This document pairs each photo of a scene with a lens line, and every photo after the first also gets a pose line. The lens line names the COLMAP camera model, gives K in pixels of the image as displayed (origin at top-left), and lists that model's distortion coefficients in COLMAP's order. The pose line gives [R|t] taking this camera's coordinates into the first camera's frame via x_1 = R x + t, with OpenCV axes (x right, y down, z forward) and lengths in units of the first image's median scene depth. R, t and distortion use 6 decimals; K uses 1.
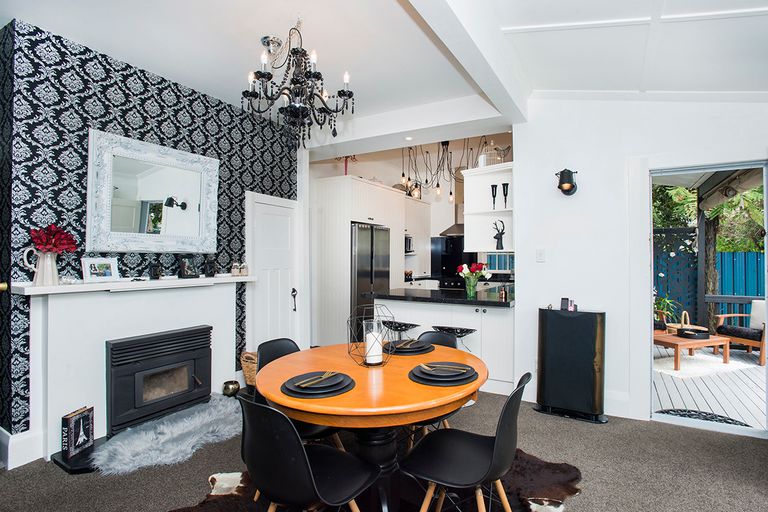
lens RADIAL K [[392.8, 0, 396.1], [0, 392.8, 255.3], [0, 0, 1]] dist [-0.000437, 0.000199]
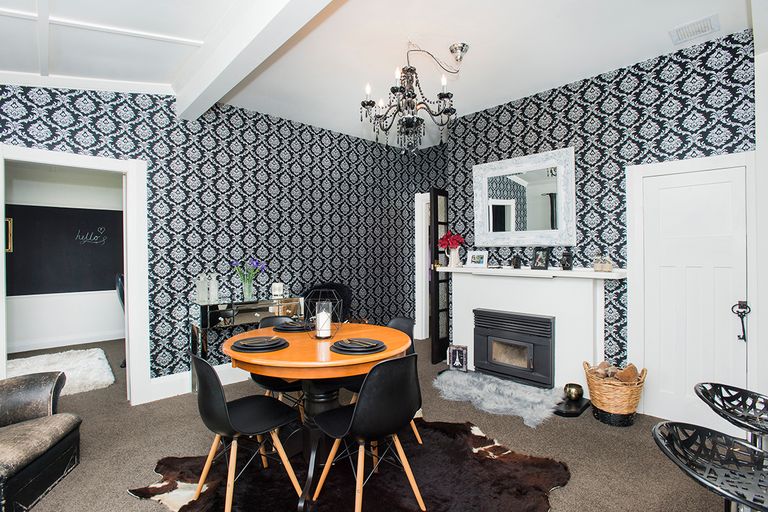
lens RADIAL K [[392.8, 0, 396.1], [0, 392.8, 255.3], [0, 0, 1]] dist [-0.000437, 0.000199]
pose [[-0.279001, -0.001120, -0.960290, 0.642961], [0.002538, 0.999995, -0.001903, 0.021148], [0.960288, -0.002968, -0.278996, 0.949867]]
